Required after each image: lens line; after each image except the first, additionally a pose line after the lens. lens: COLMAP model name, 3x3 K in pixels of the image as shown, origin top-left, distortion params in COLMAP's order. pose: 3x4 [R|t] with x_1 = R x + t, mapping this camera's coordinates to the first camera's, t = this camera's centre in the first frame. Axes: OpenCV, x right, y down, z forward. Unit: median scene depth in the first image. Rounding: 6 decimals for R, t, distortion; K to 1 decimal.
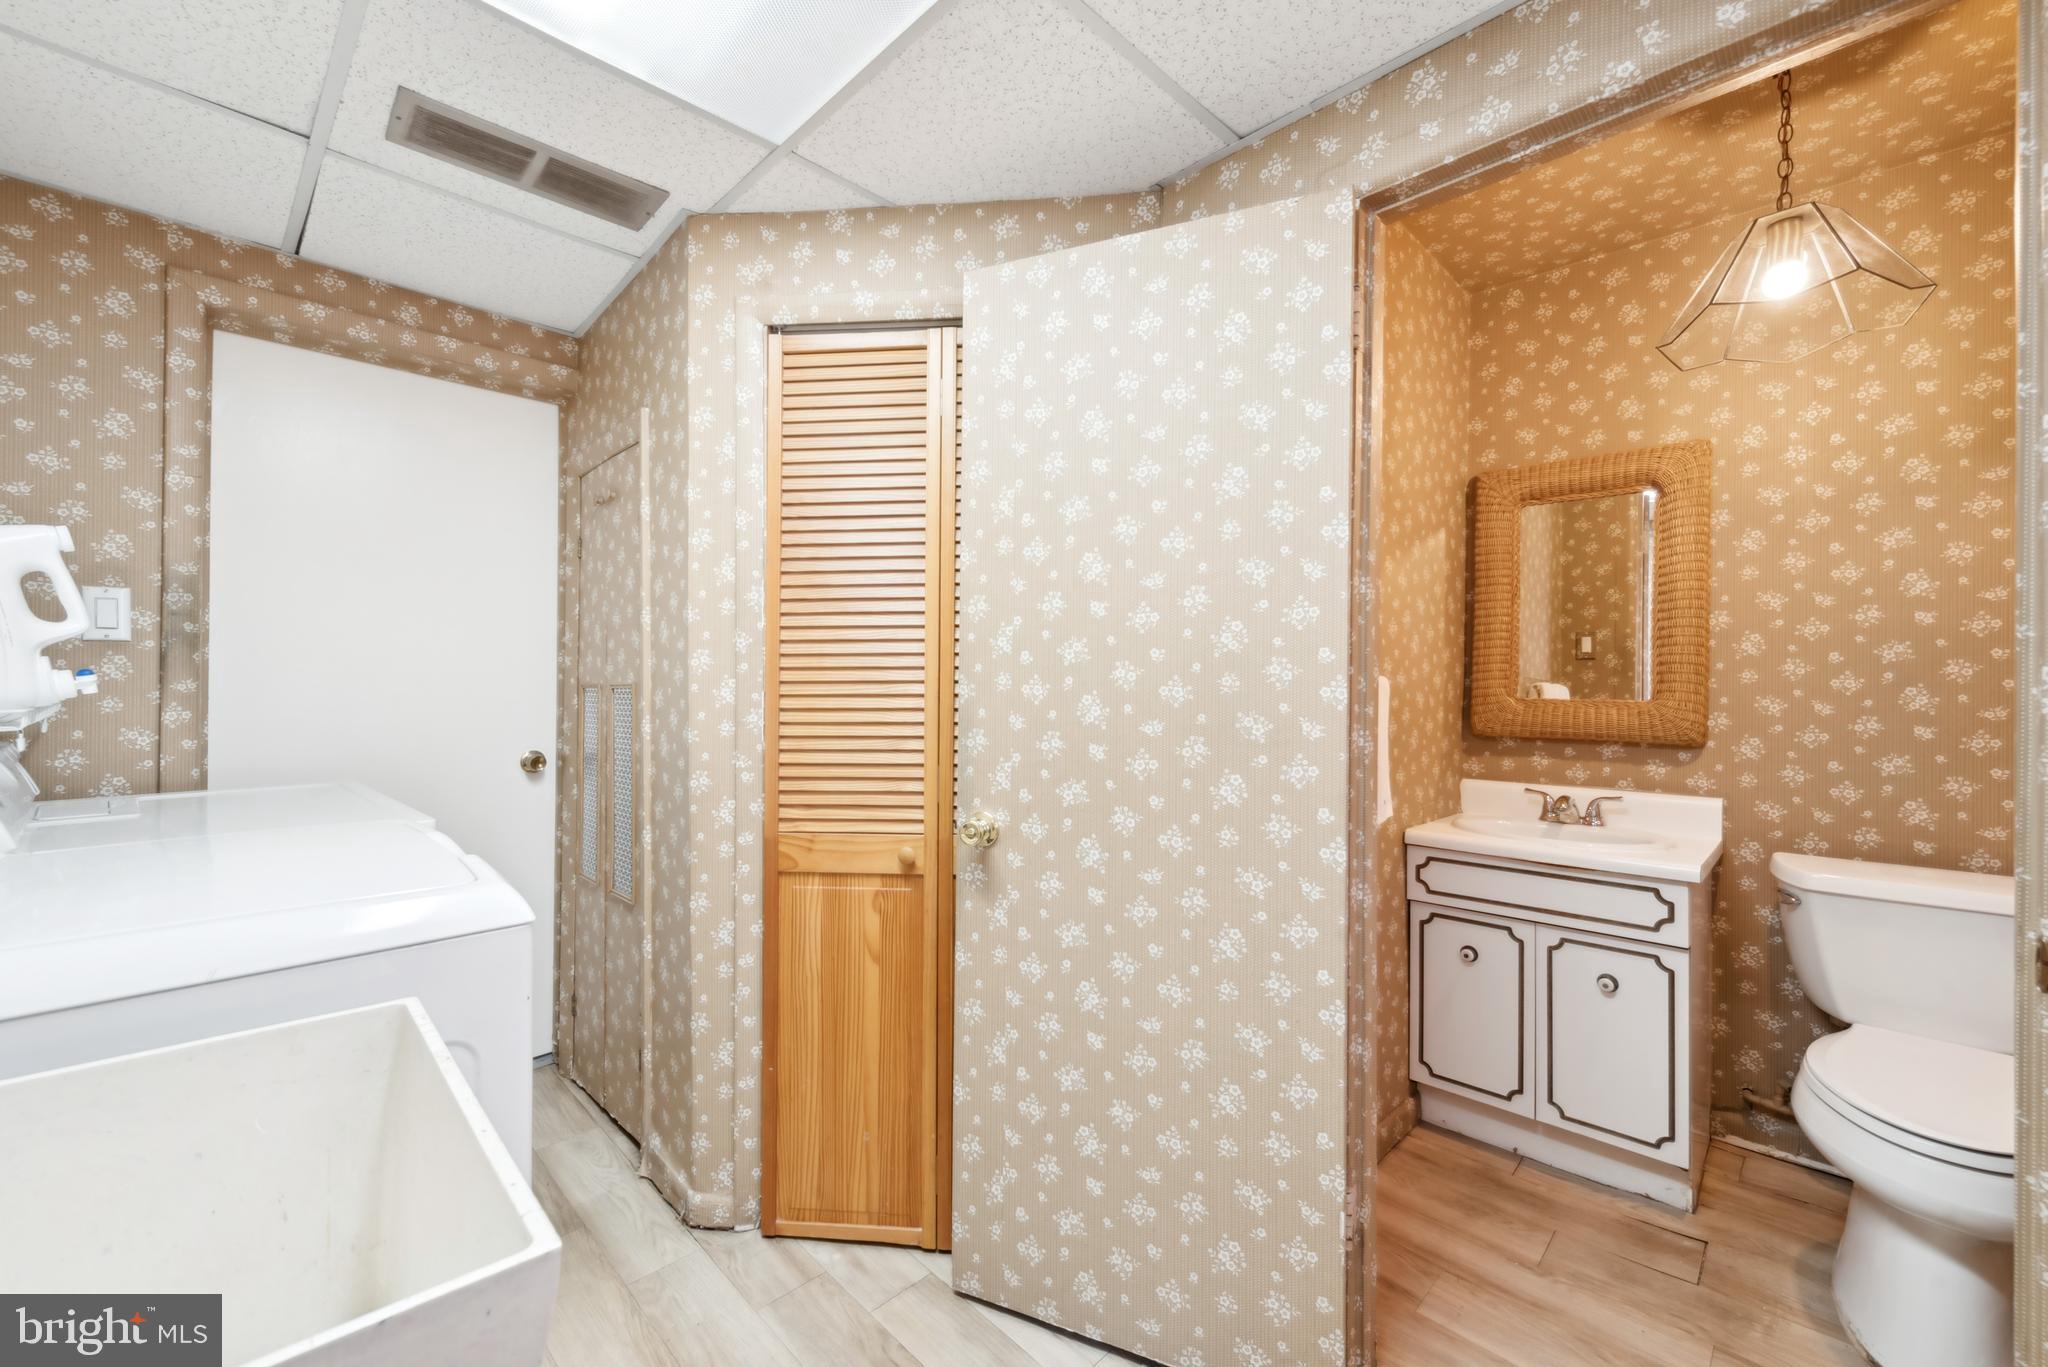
lens RADIAL K [[808.4, 0, 1013.6], [0, 808.4, 685.2], [0, 0, 1]] dist [0.011862, -0.004308]
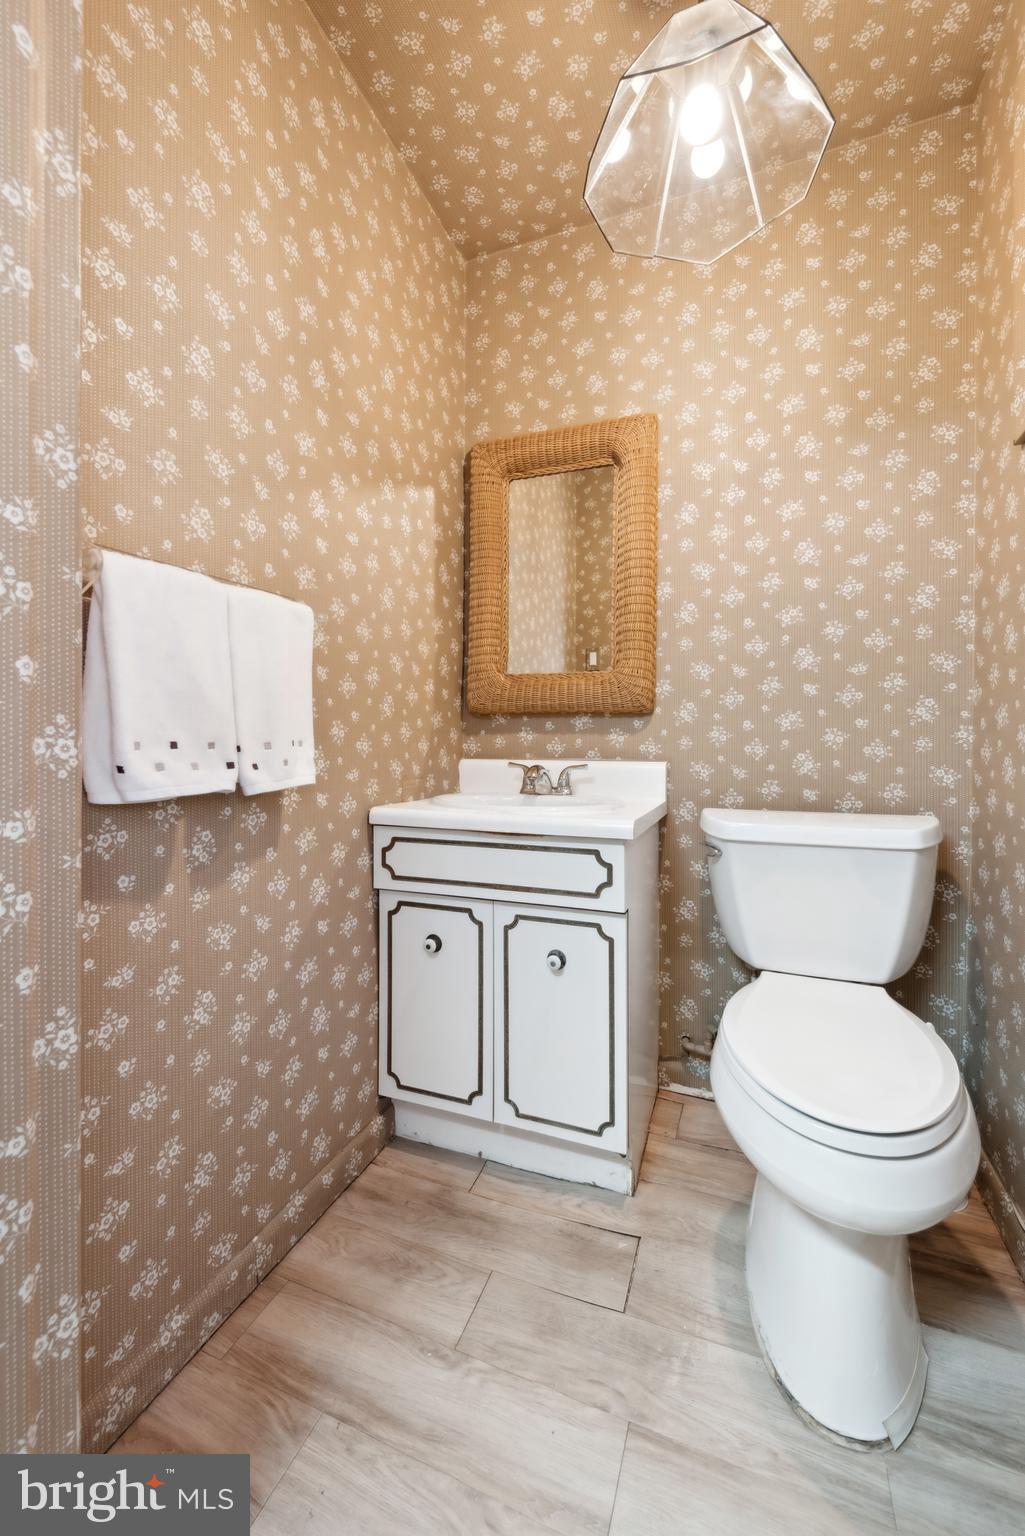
lens RADIAL K [[606.3, 0, 502.8], [0, 606.3, 744.9], [0, 0, 1]] dist [0.011862, -0.004308]
pose [[0.921248, -0.006083, 0.388928, 0.373799], [0.003643, 0.999969, 0.007010, 0.110752], [-0.388959, -0.005041, 0.921241, 0.363923]]
